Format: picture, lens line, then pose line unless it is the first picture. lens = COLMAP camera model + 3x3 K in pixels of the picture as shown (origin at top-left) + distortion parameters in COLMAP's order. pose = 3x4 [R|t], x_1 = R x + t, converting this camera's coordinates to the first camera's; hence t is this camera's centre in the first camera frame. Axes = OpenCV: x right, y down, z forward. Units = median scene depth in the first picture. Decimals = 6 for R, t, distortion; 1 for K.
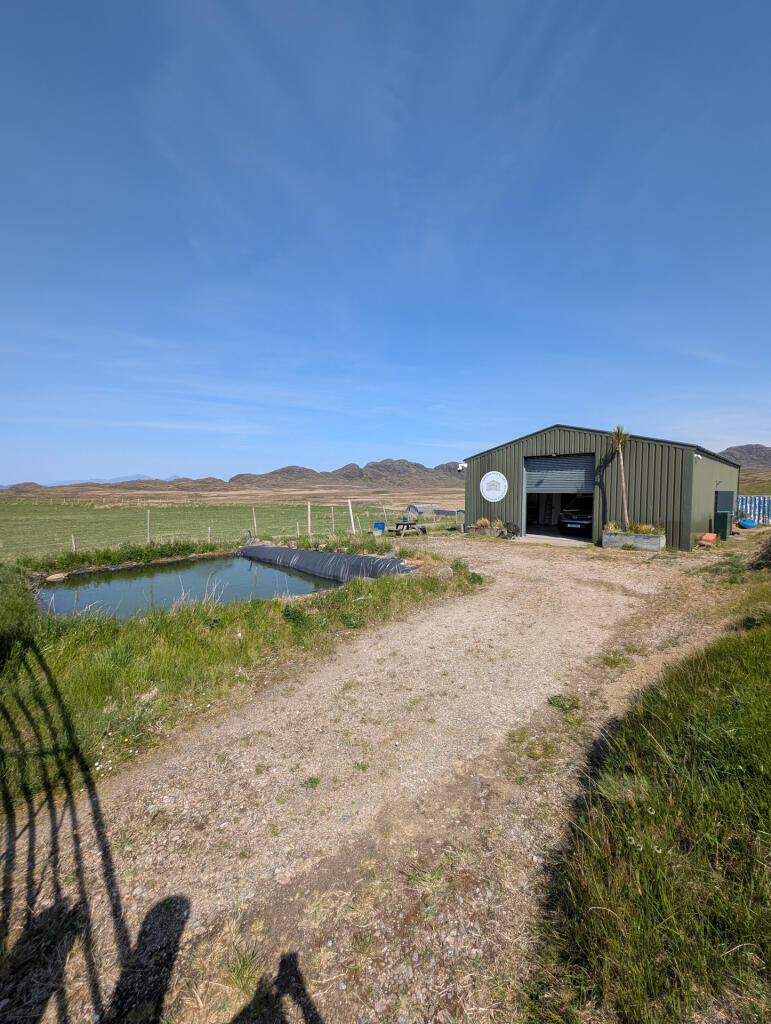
lens RADIAL K [[390.1, 0, 385.5], [0, 390.1, 512.0], [0, 0, 1]] dist [0.000230, -0.000242]
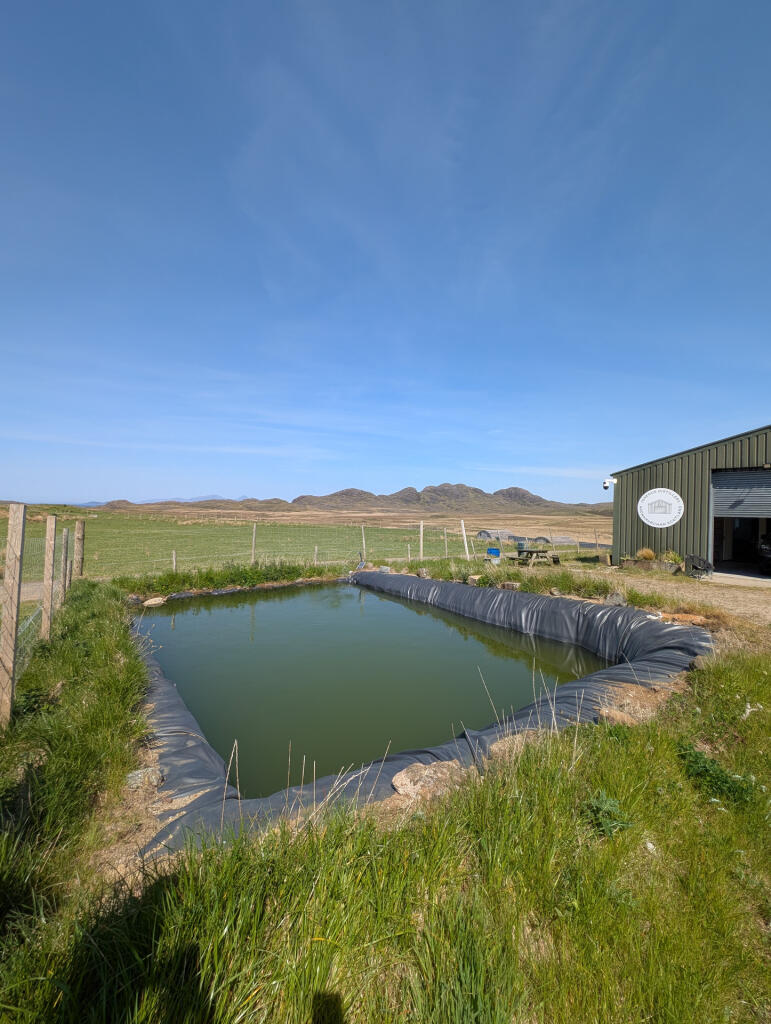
lens RADIAL K [[390.1, 0, 385.5], [0, 390.1, 512.0], [0, 0, 1]] dist [0.000230, -0.000242]
pose [[0.989079, 0.024674, -0.145306, -0.179392], [-0.033492, 0.997722, -0.058555, 0.008147], [0.143530, 0.062782, 0.987653, 0.179074]]
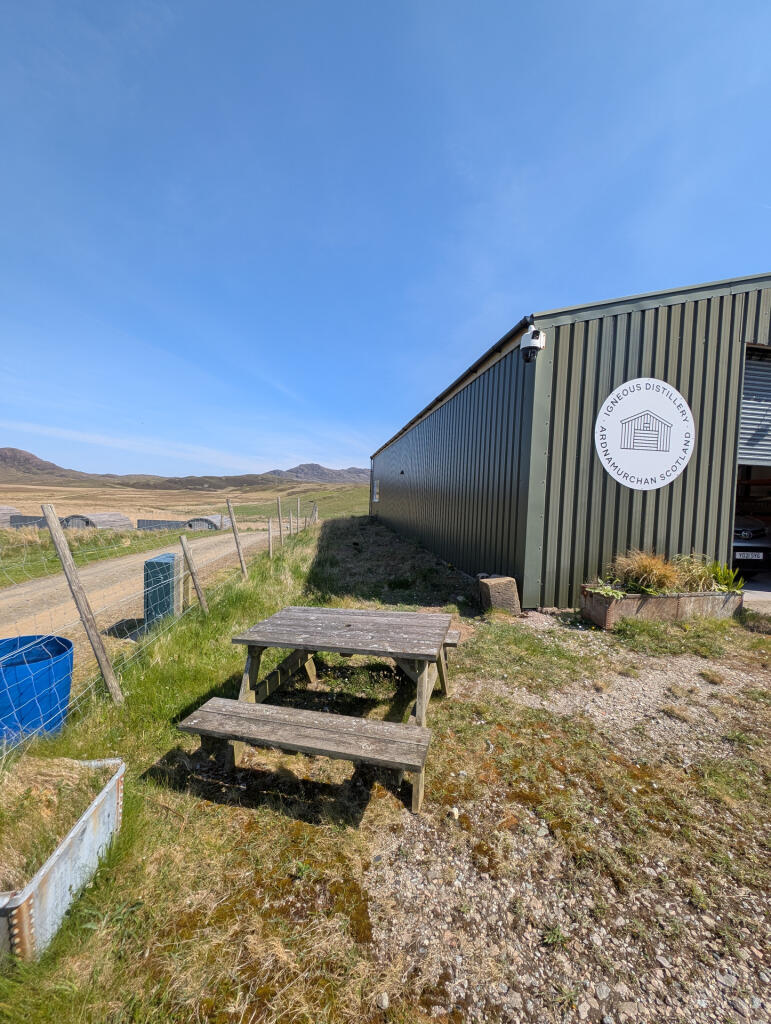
lens RADIAL K [[390.1, 0, 385.5], [0, 390.1, 512.0], [0, 0, 1]] dist [0.000230, -0.000242]
pose [[0.591483, -0.005524, 0.806299, -0.072863], [0.012239, 0.999923, -0.002128, -0.014191], [-0.806225, 0.011127, 0.591505, 1.163735]]
